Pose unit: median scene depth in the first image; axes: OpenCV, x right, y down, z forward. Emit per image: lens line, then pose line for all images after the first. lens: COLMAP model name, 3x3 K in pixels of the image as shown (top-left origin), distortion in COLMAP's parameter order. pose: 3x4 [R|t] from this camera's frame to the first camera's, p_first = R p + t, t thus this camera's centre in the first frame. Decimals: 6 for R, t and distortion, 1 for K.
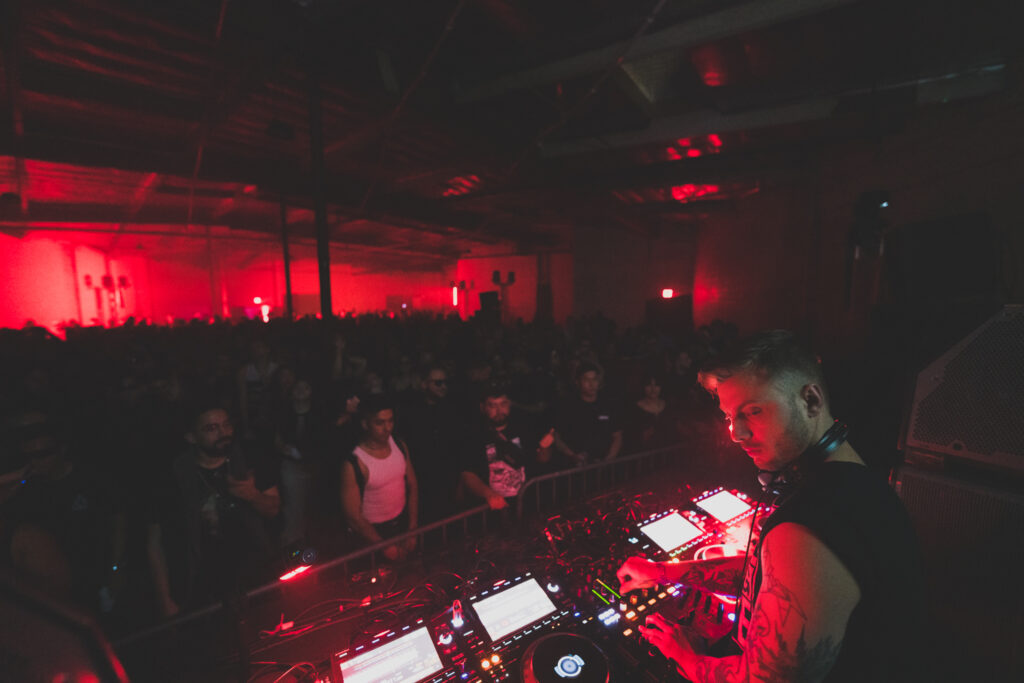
lens RADIAL K [[432.3, 0, 504.3], [0, 432.3, 339.8], [0, 0, 1]] dist [0.000698, 0.000165]
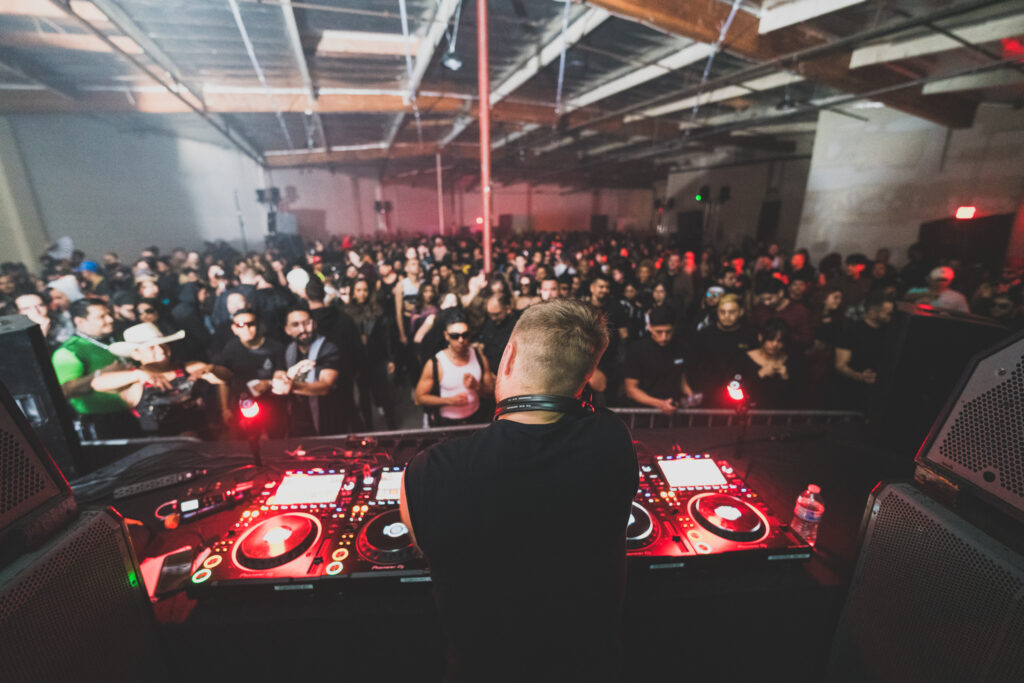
lens RADIAL K [[432.3, 0, 508.7], [0, 432.3, 347.4], [0, 0, 1]] dist [0.000698, 0.000165]
pose [[0.864696, 0.142681, -0.481604, 0.787223], [-0.045109, 0.976991, 0.208456, -0.054526], [0.500265, -0.158526, 0.851237, 0.117091]]
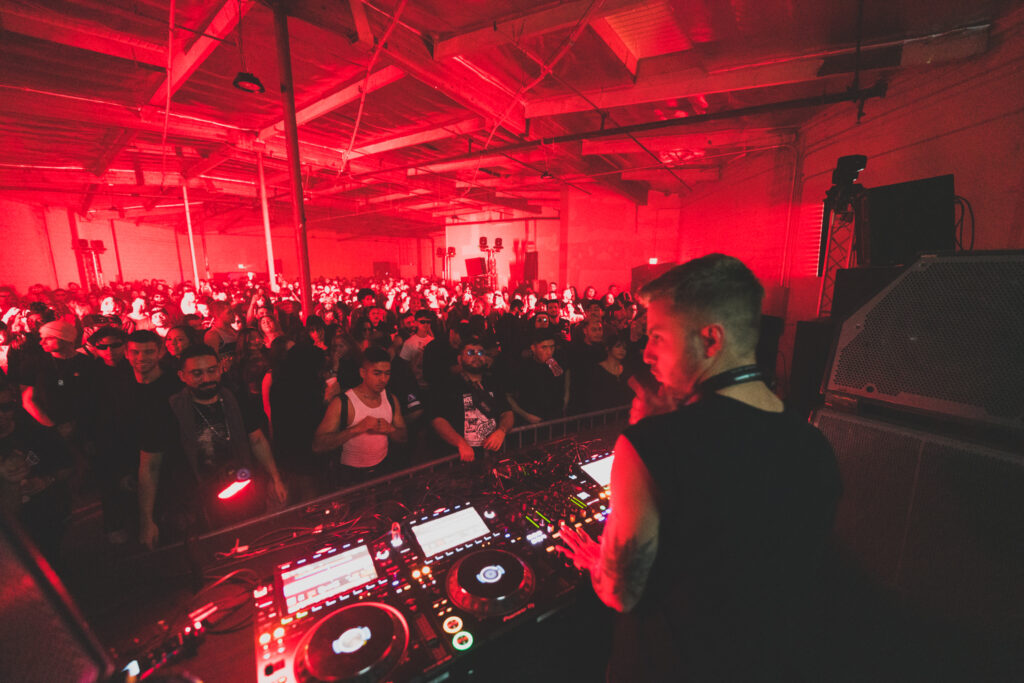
lens RADIAL K [[432.3, 0, 508.6], [0, 432.3, 343.9], [0, 0, 1]] dist [0.000698, 0.000165]
pose [[0.999754, 0.001505, 0.022137, 0.135788], [-0.003211, 0.997008, 0.077226, 0.060436], [-0.021955, -0.077279, 0.996768, -0.053114]]
